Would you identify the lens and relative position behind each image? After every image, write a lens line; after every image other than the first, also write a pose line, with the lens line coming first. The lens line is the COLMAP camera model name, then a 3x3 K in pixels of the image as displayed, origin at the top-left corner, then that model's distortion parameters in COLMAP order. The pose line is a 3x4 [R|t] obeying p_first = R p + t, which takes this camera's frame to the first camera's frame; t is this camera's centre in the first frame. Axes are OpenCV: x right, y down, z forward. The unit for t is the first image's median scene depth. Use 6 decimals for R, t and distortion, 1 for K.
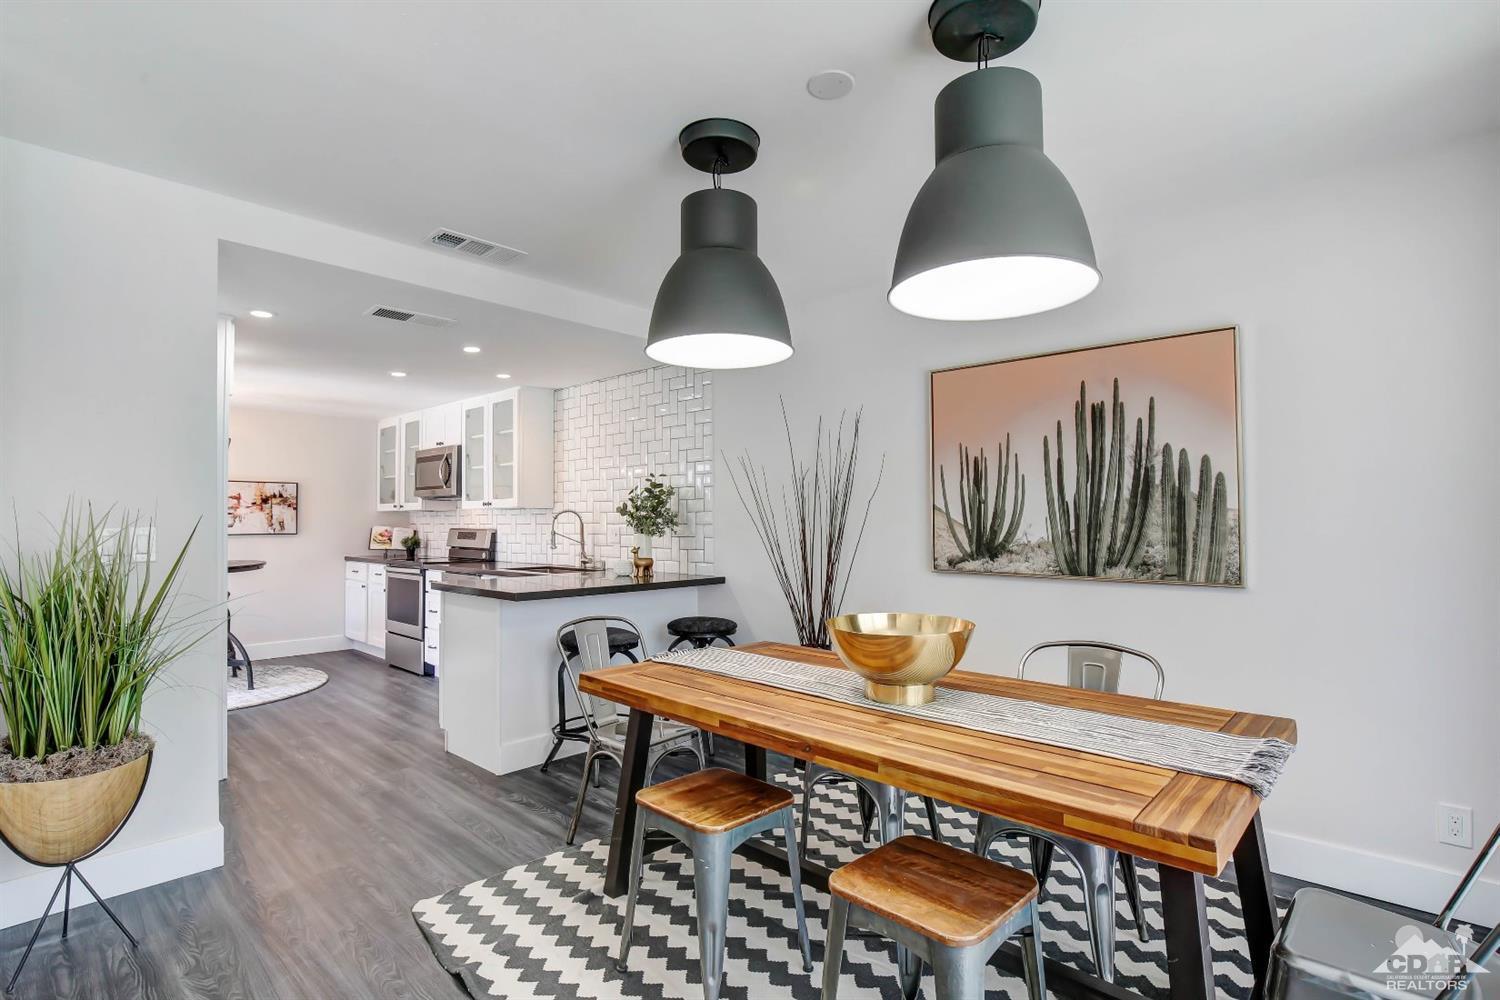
lens RADIAL K [[713.8, 0, 717.7], [0, 713.8, 520.9], [0, 0, 1]] dist [-0.028211, -0.000929]
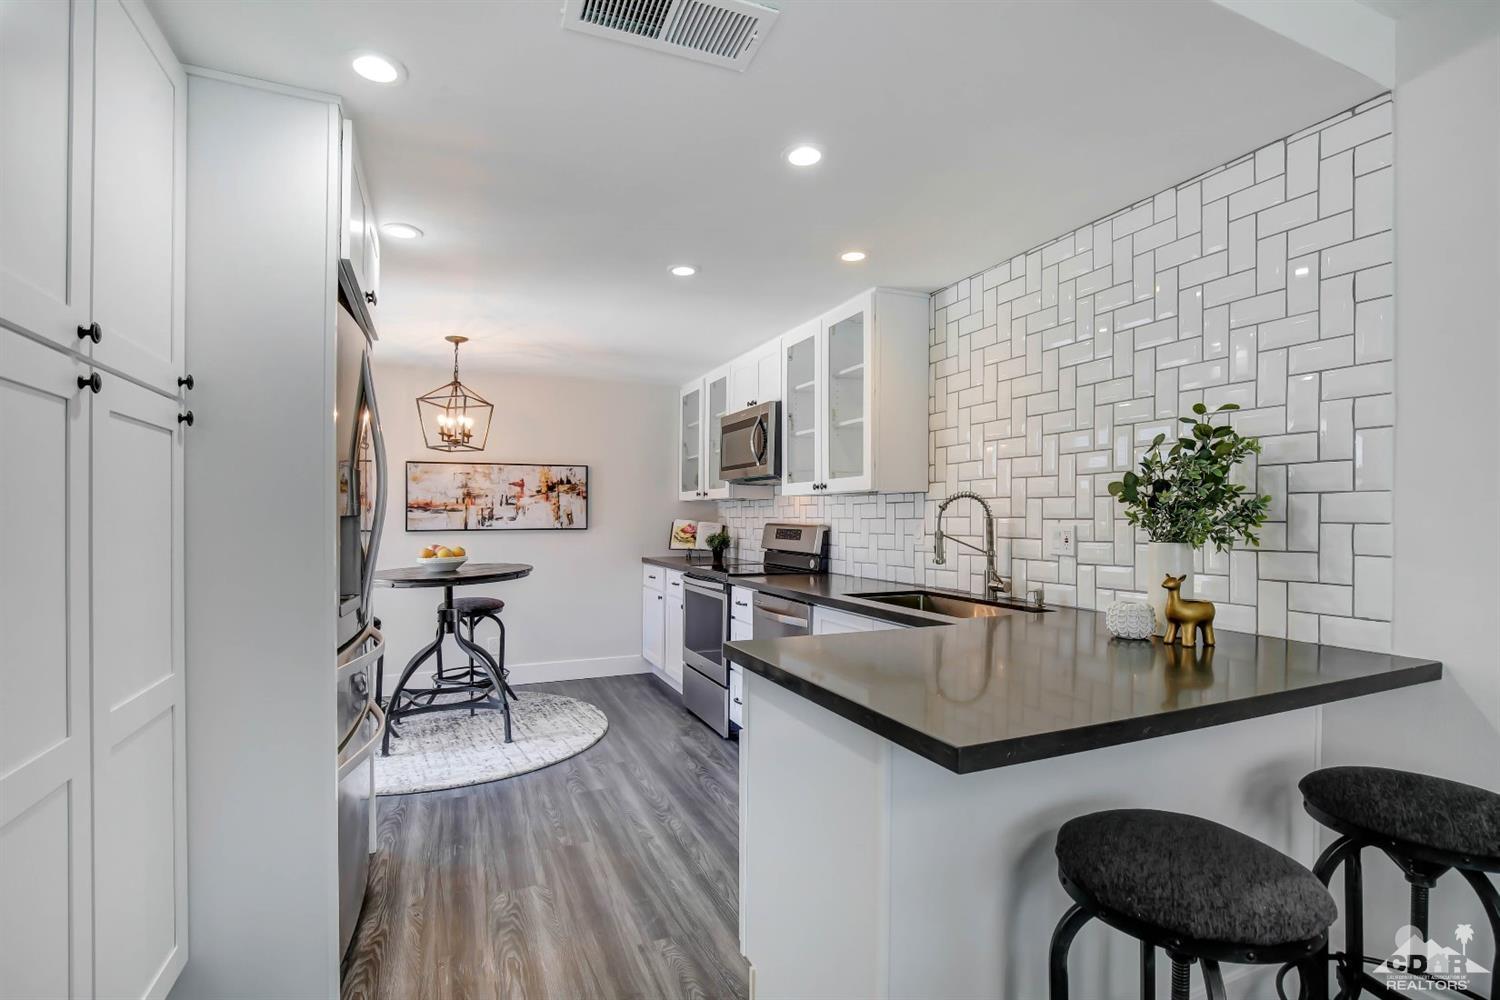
lens RADIAL K [[713.8, 0, 750.9], [0, 713.8, 512.6], [0, 0, 1]] dist [-0.028211, -0.000929]
pose [[0.927143, 0.001443, -0.374706, -0.127539], [-0.002024, 0.999997, -0.001159, 0.000252], [0.374703, 0.001833, 0.927143, 0.345397]]
